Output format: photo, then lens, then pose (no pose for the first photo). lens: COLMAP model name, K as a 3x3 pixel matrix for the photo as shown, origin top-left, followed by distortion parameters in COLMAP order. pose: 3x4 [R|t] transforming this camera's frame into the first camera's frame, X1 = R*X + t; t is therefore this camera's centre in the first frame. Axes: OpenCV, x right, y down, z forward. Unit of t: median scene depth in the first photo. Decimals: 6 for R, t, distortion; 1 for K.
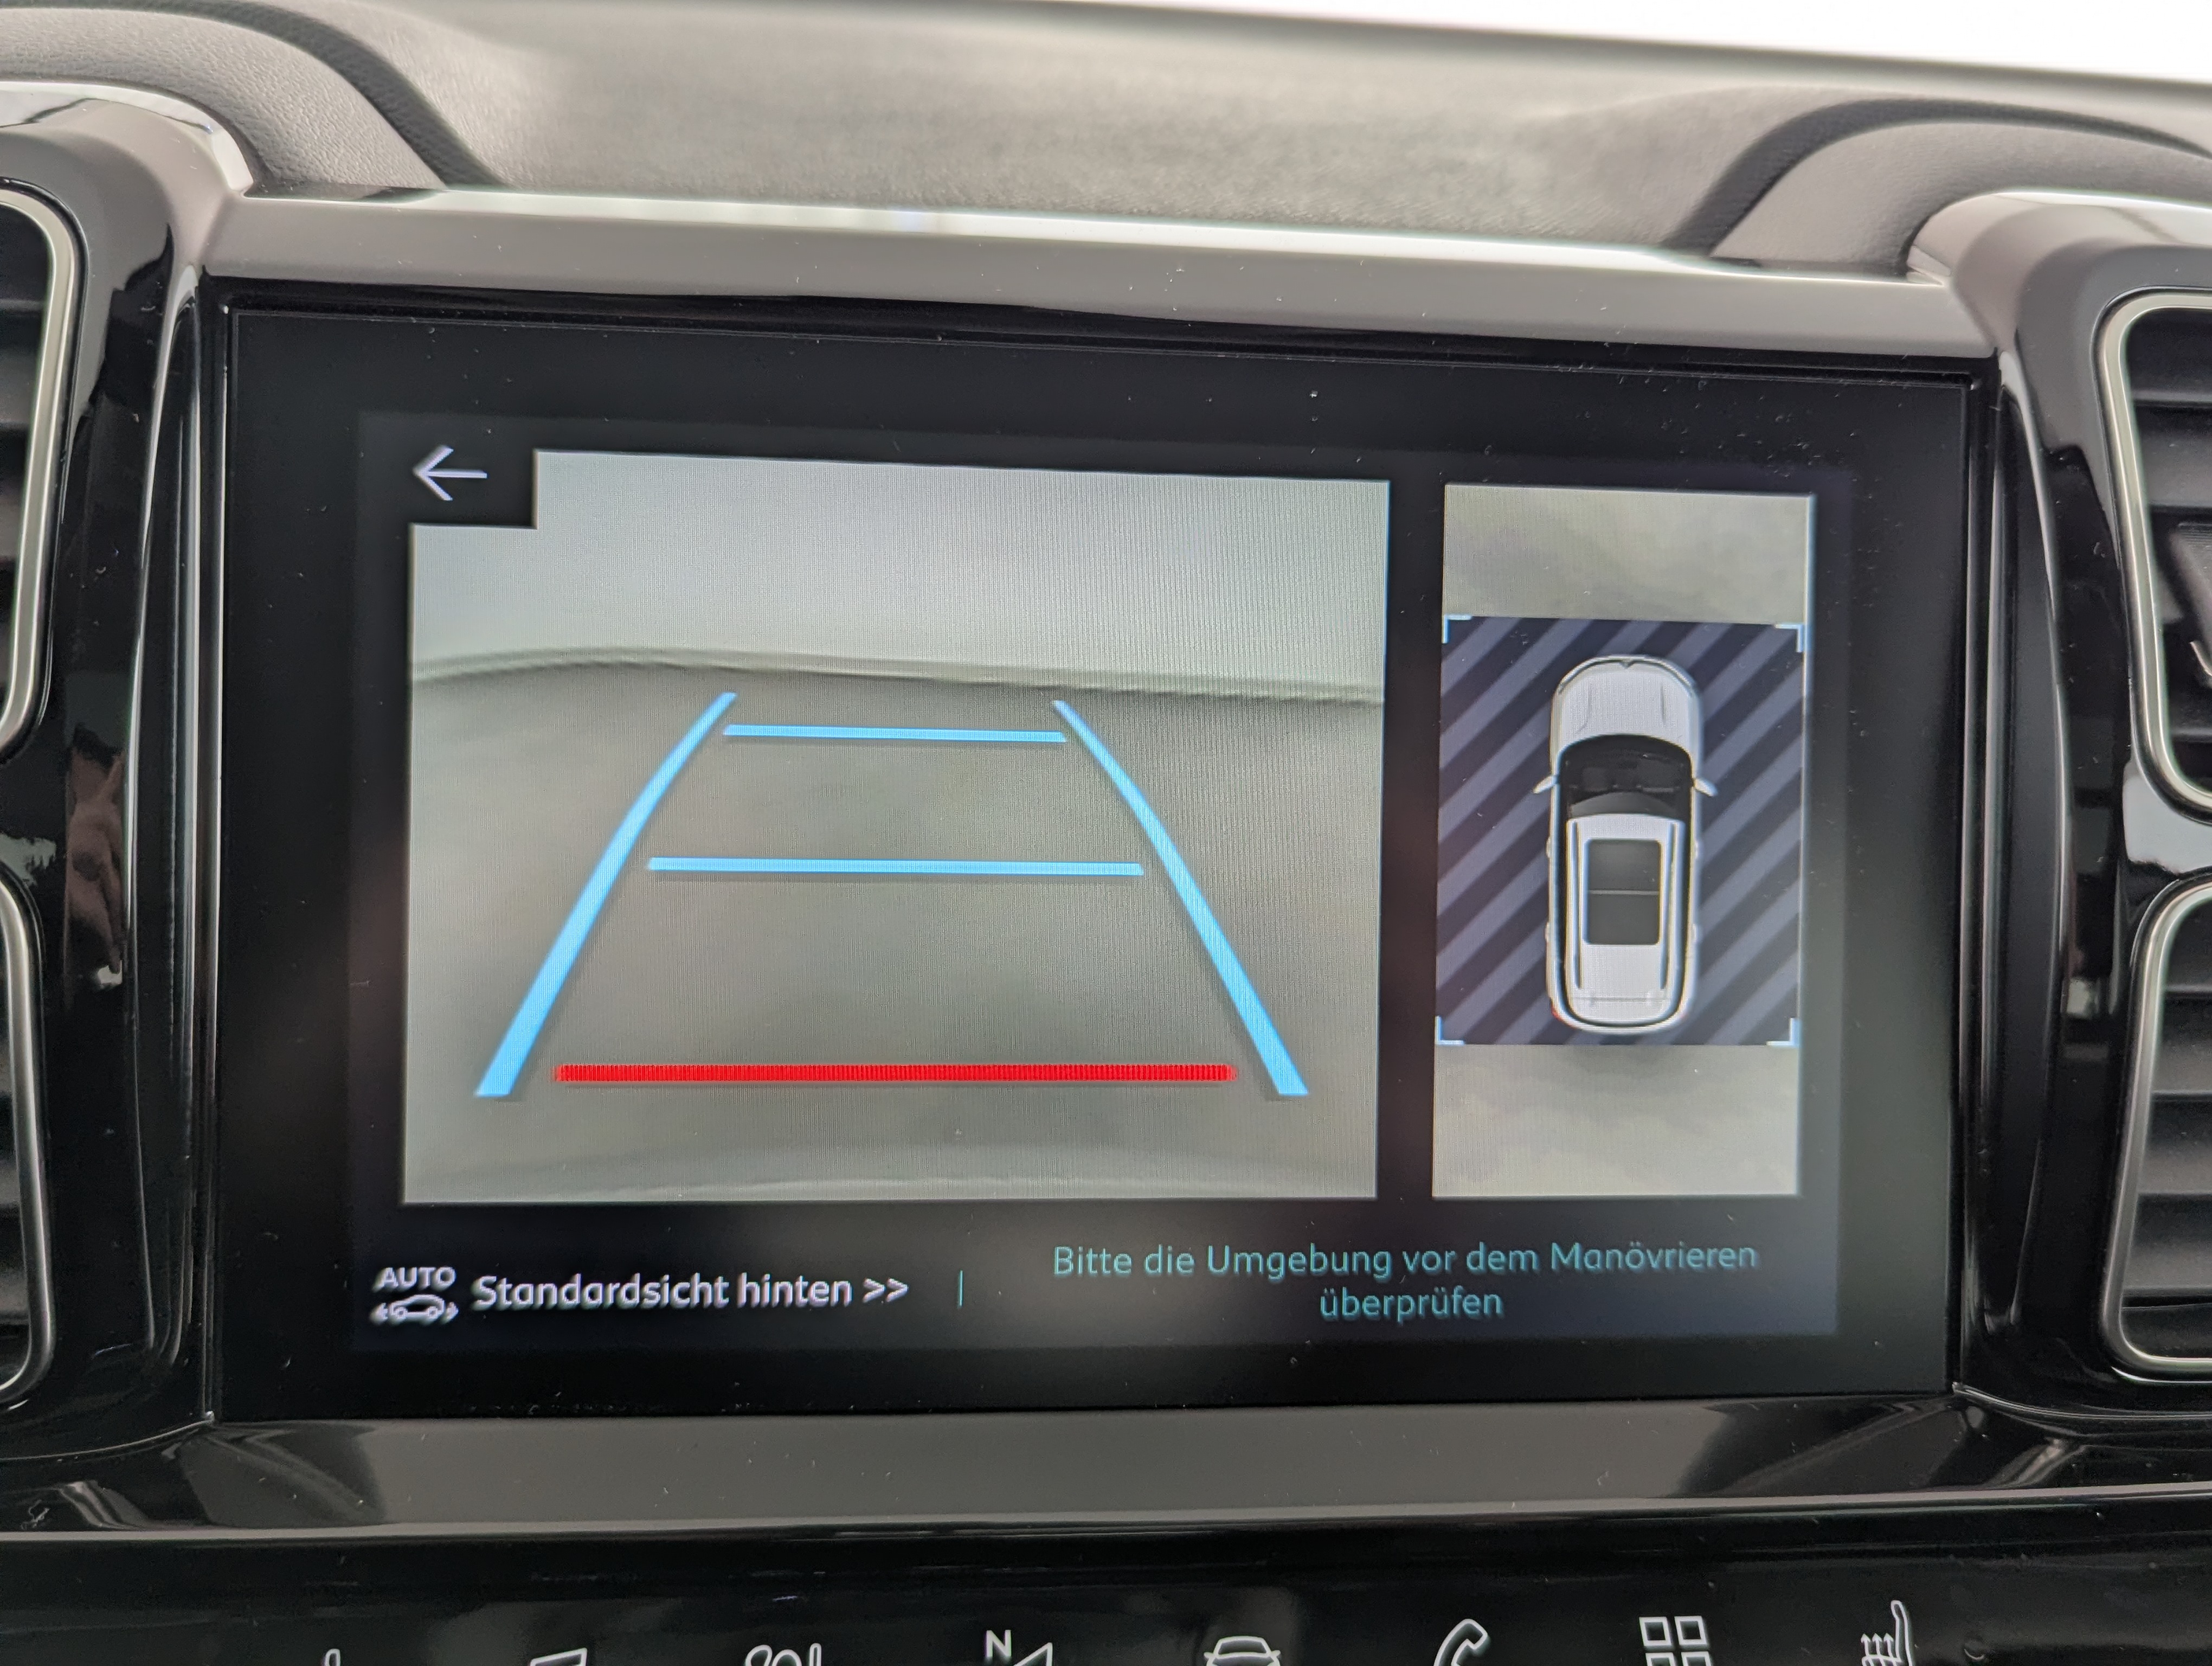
lens RADIAL K [[2046.9, 0, 1094.5], [0, 2046.9, 831.6], [0, 0, 1]] dist [0.024077, 0.008401]
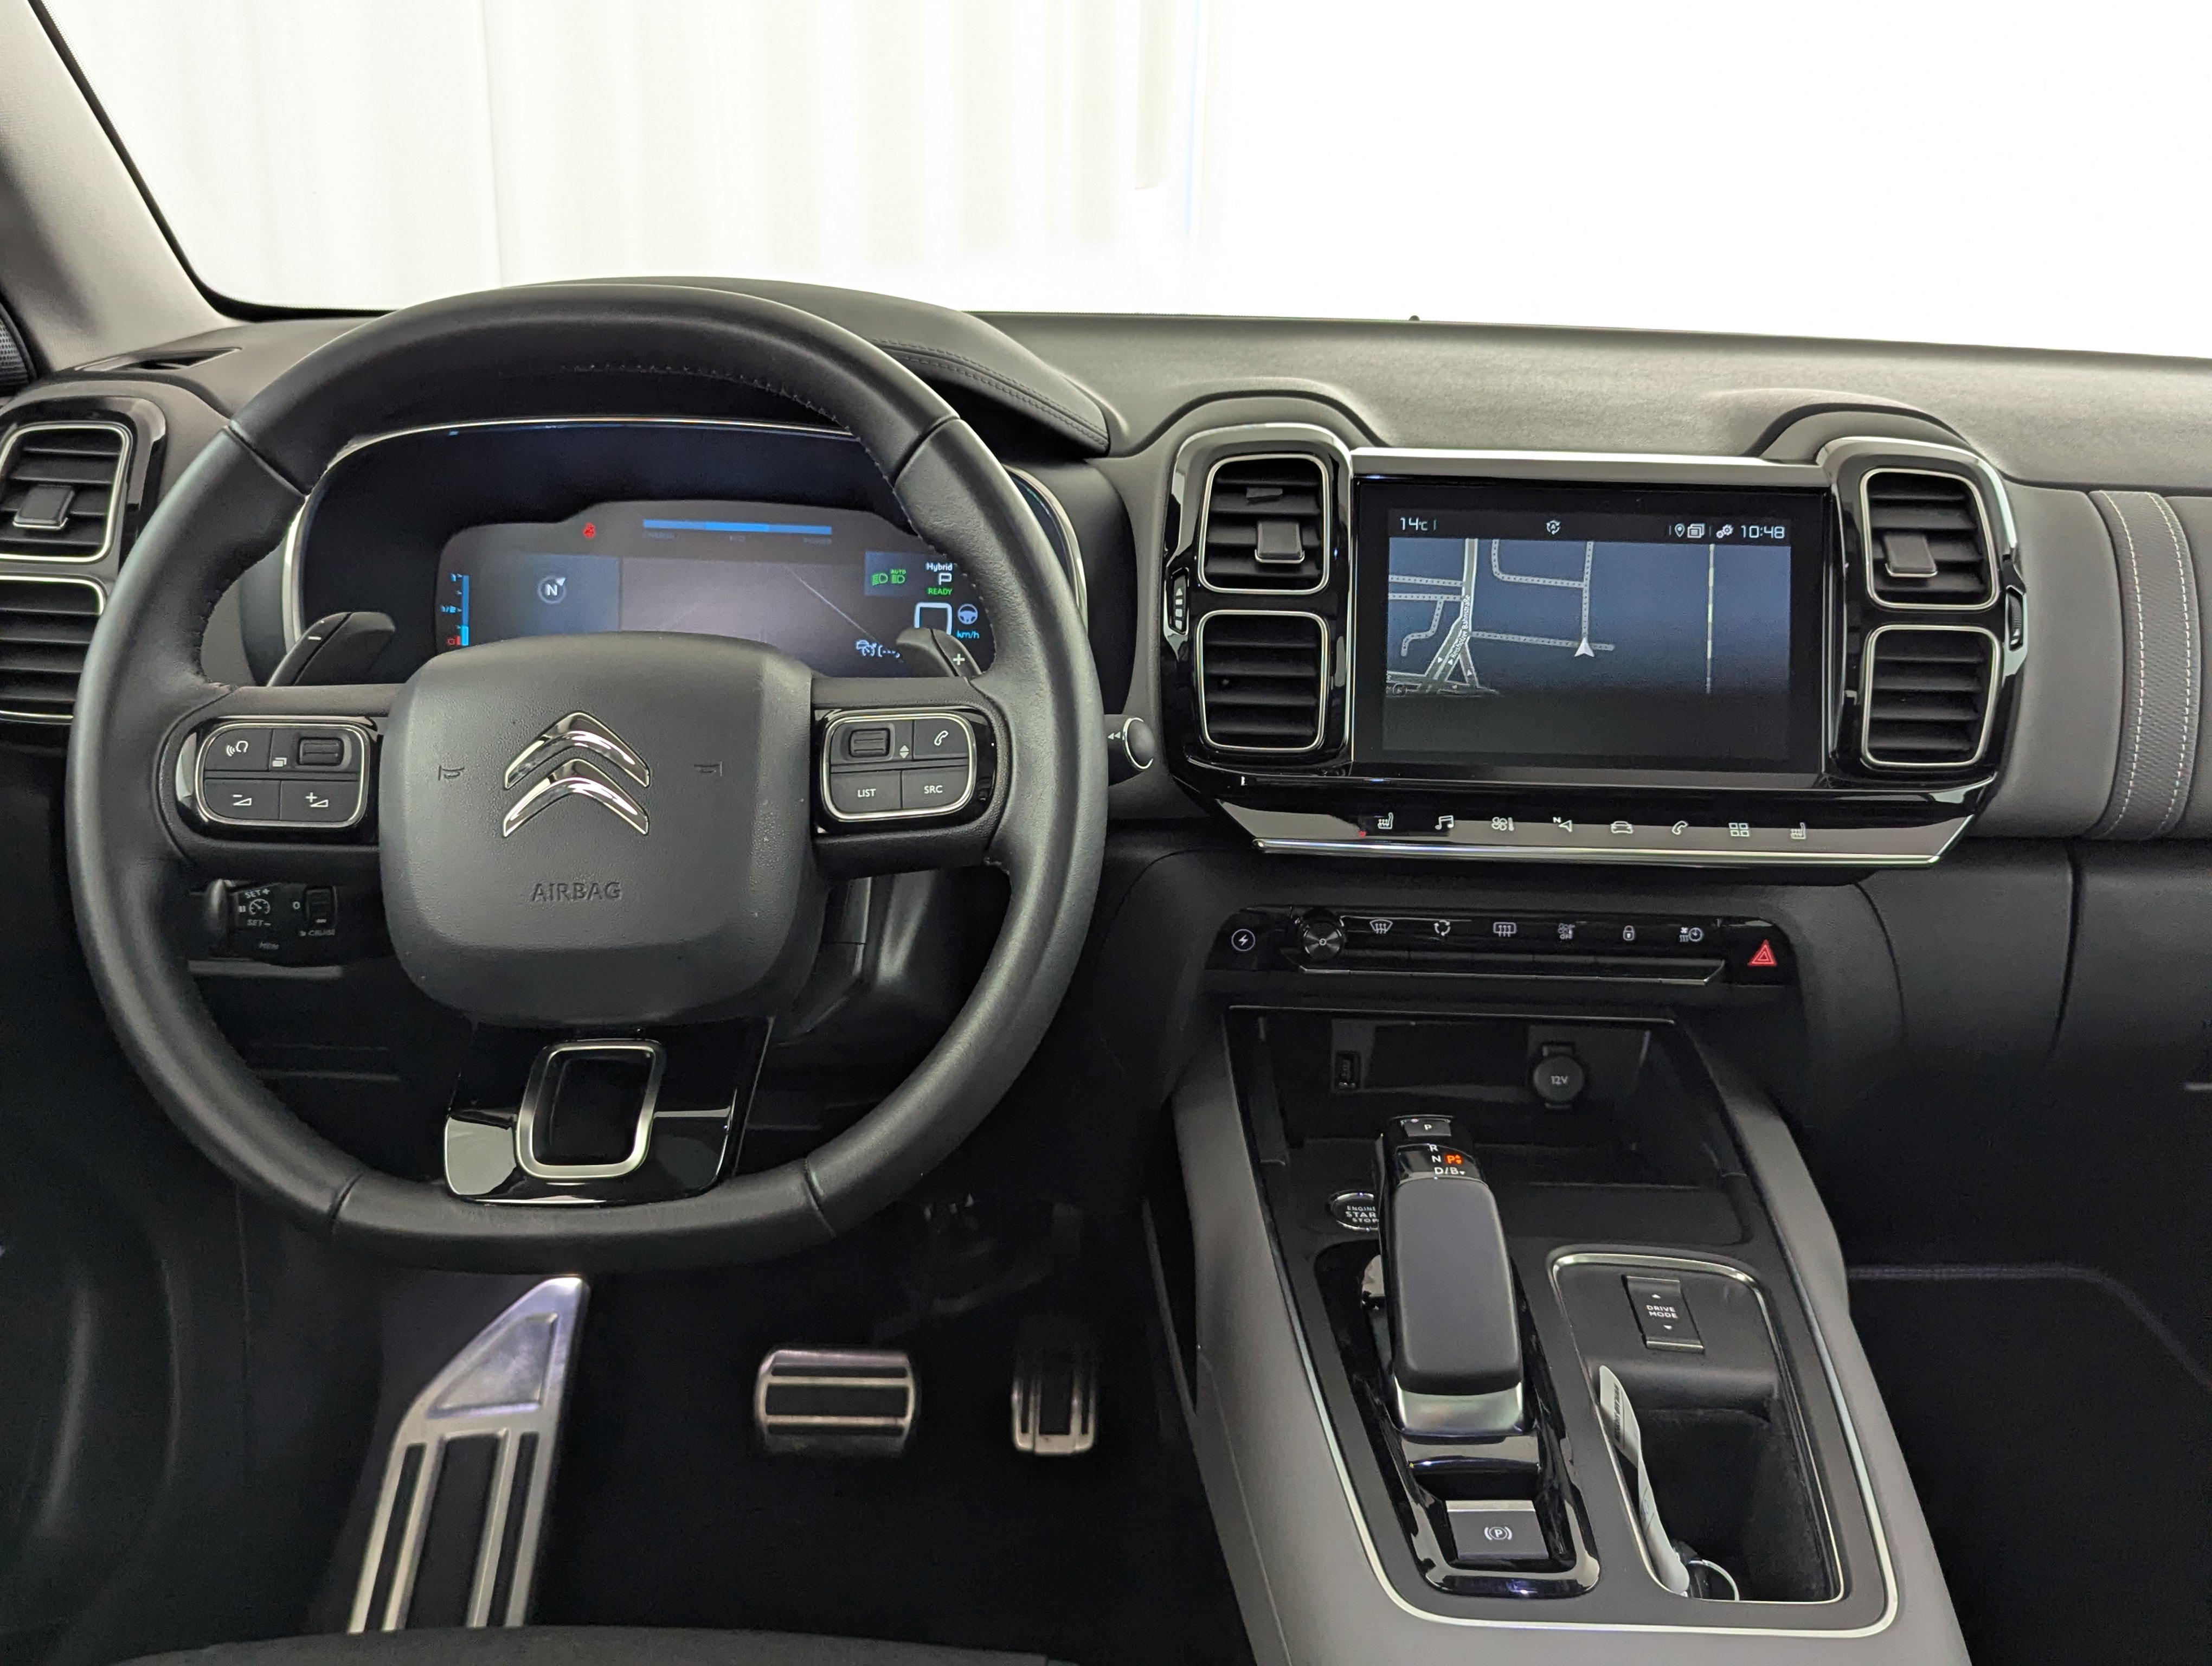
lens RADIAL K [[2044.3, 0, 1106.0], [0, 2044.3, 833.0], [0, 0, 1]] dist [0.038856, -0.005687]
pose [[0.994392, 0.001369, -0.105749, -0.439220], [-0.008028, 0.998009, -0.062565, 0.604527], [0.105452, 0.063063, 0.992423, -2.647979]]
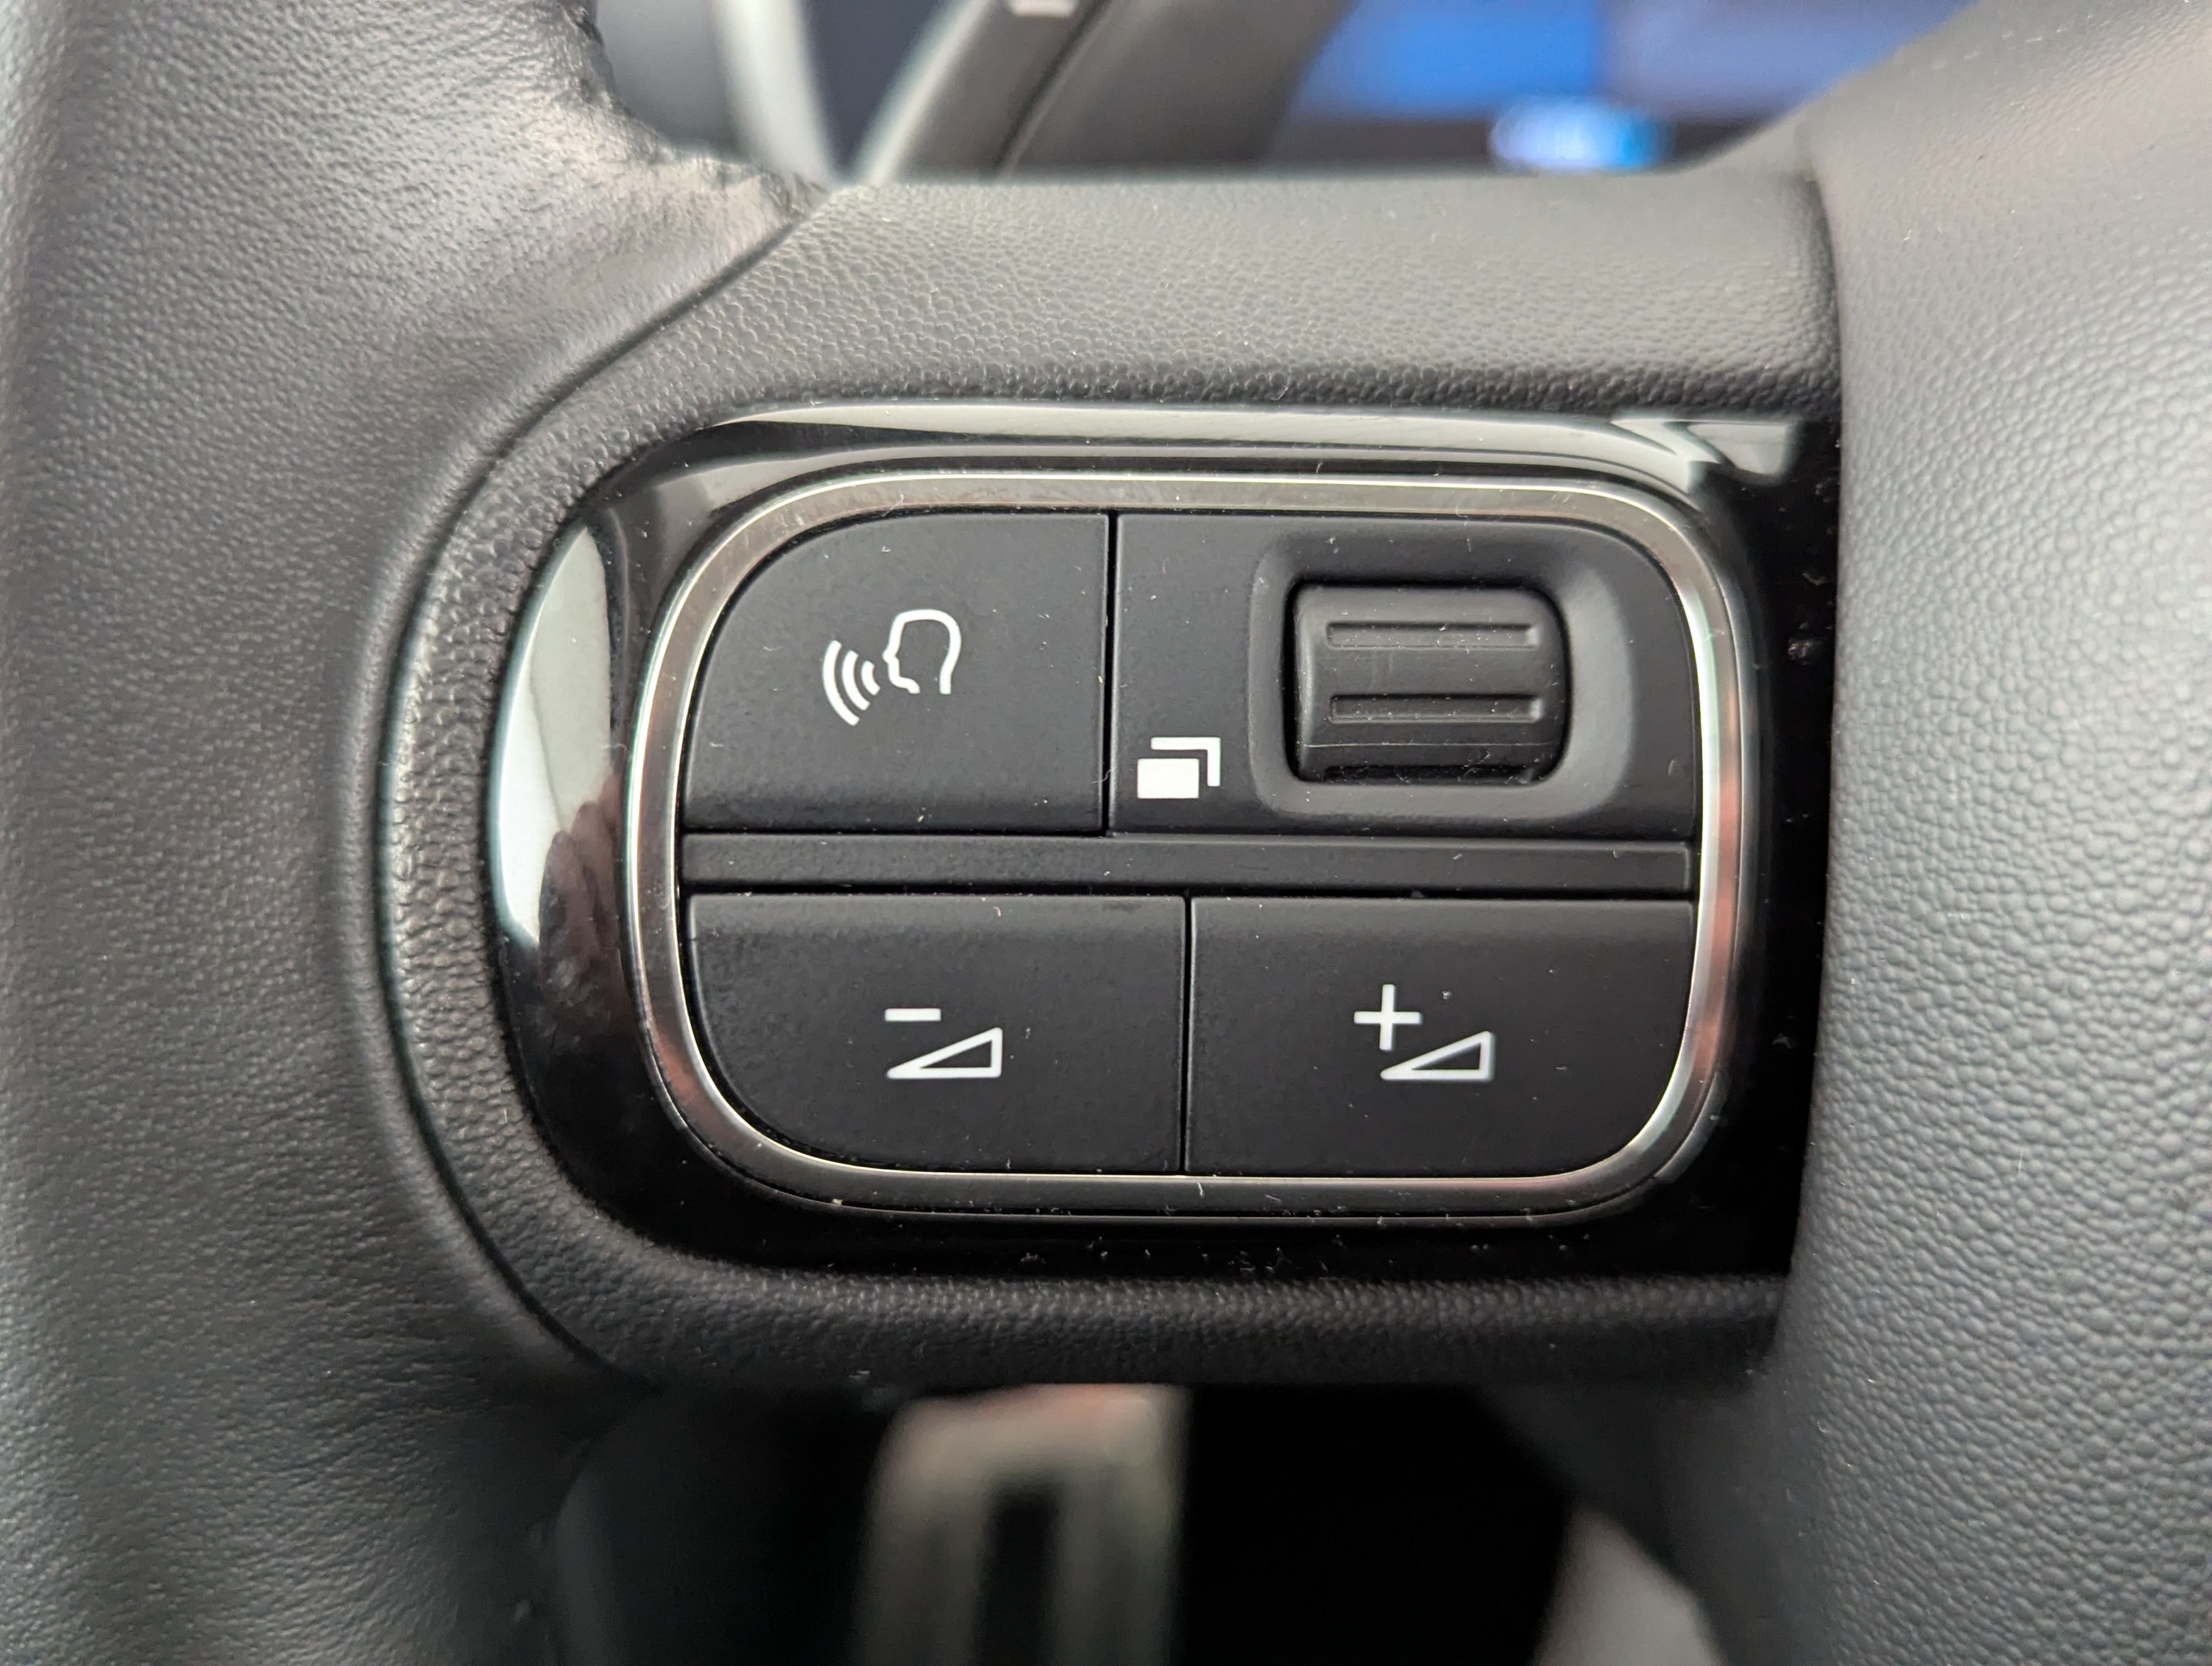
lens RADIAL K [[2044.3, 0, 1106.0], [0, 2044.3, 833.0], [0, 0, 1]] dist [0.038856, -0.005687]
pose [[0.974688, 0.081408, -0.208221, -1.827486], [-0.040158, 0.979951, 0.195151, 0.267191], [0.219933, -0.181850, 0.958415, -0.306441]]
